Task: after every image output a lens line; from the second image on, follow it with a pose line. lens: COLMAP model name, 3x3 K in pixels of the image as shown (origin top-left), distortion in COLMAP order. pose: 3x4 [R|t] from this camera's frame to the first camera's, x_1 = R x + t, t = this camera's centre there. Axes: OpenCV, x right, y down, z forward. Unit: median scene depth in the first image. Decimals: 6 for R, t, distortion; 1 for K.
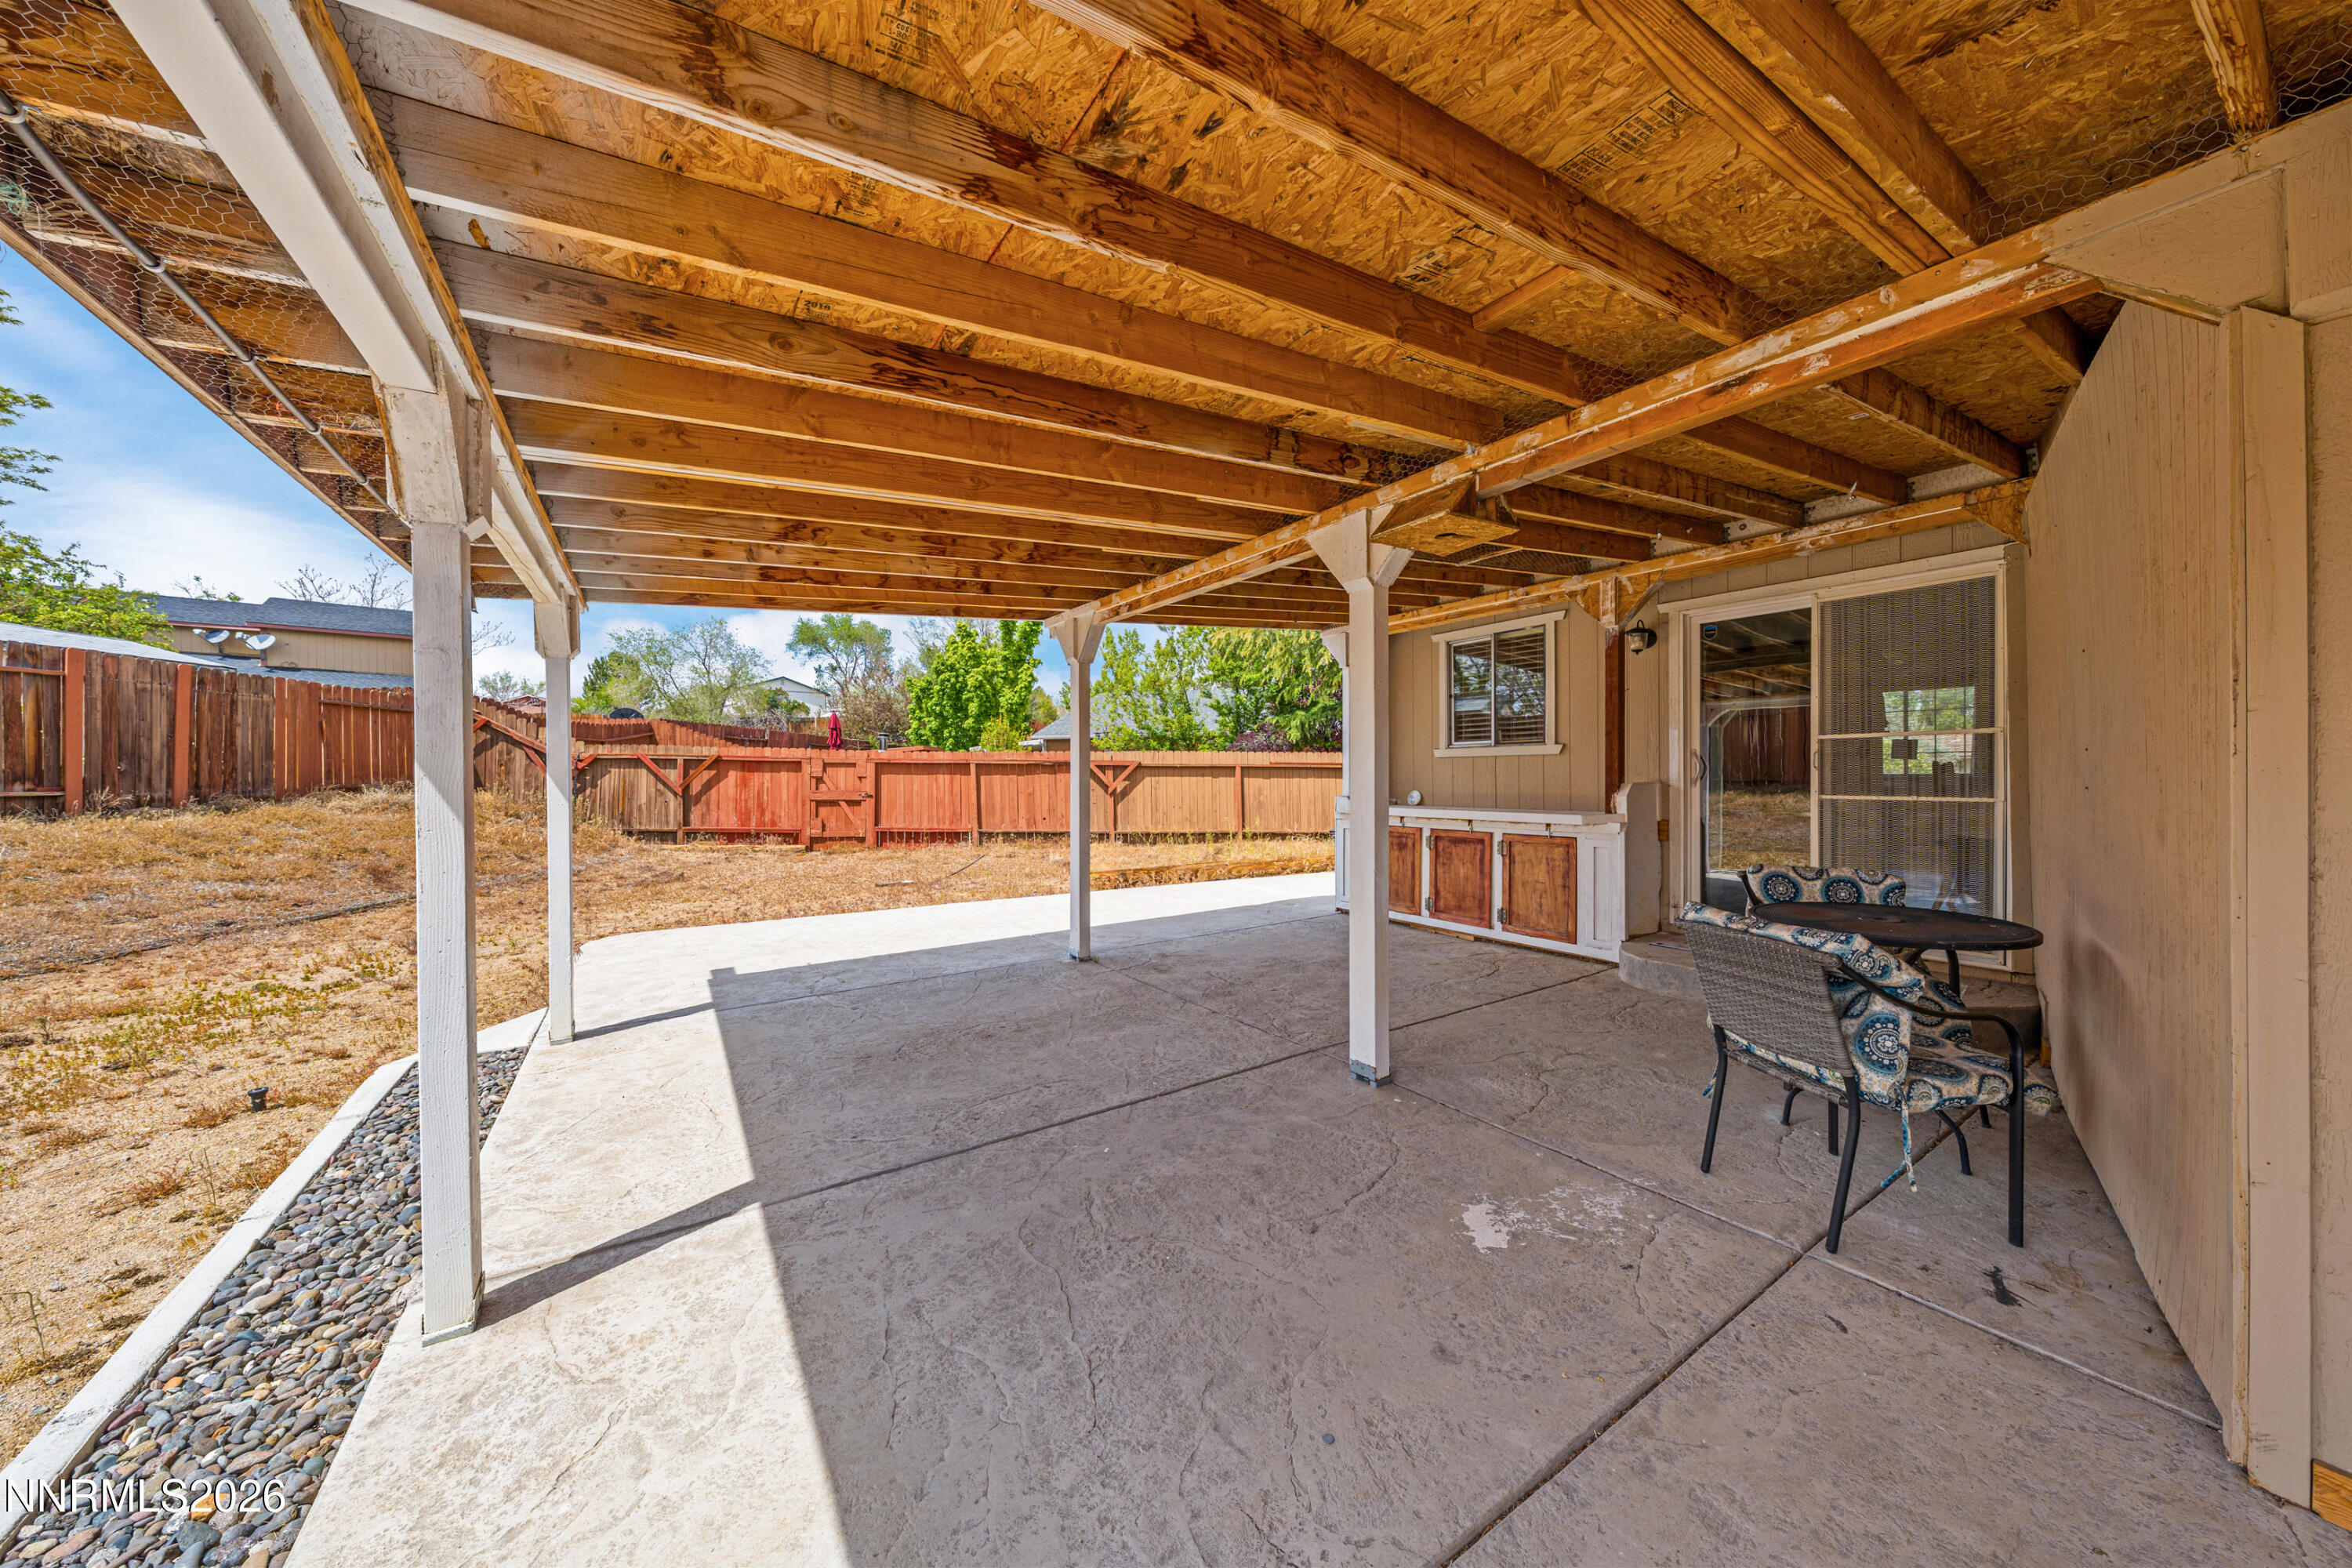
lens RADIAL K [[796.3, 0, 1177.9], [0, 796.3, 781.0], [0, 0, 1]] dist [-0.000773, -0.000071]
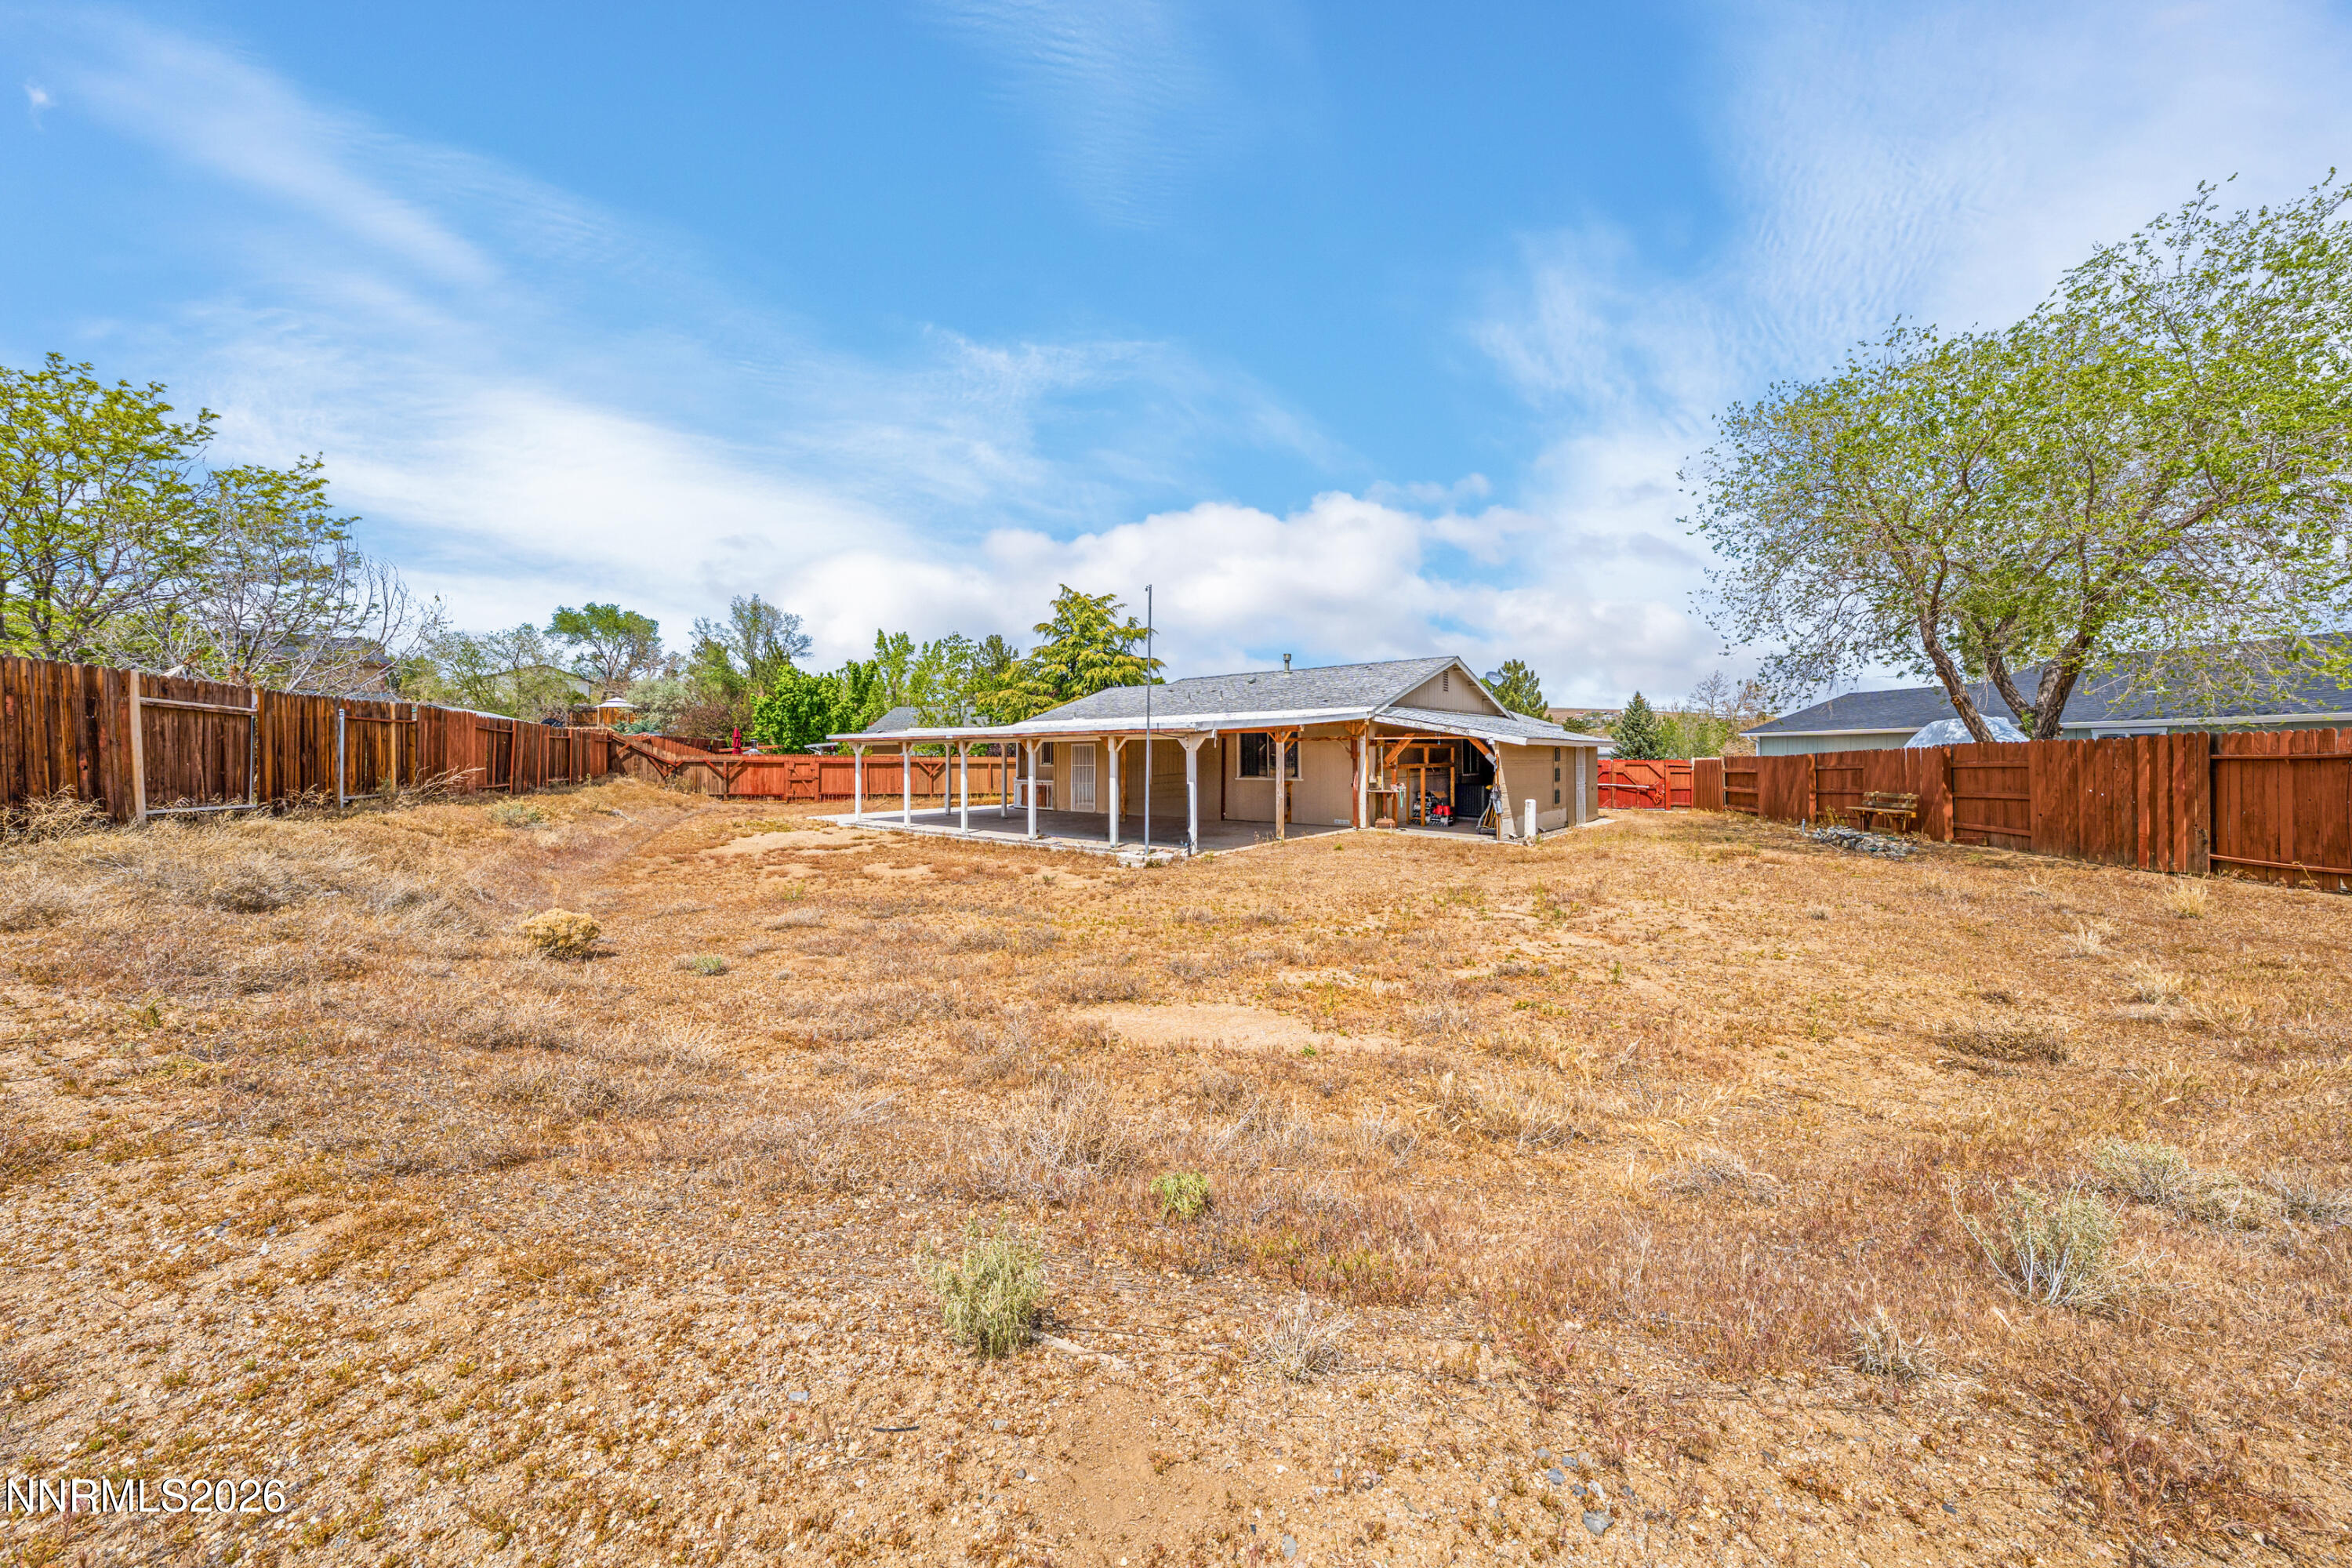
lens RADIAL K [[796.3, 0, 1172.4], [0, 796.3, 776.5], [0, 0, 1]] dist [-0.000773, -0.000071]
pose [[0.959460, -0.006468, 0.281771, -0.065195], [0.001564, 0.999843, 0.017626, -0.022554], [-0.281841, -0.016470, 0.959320, -1.368883]]
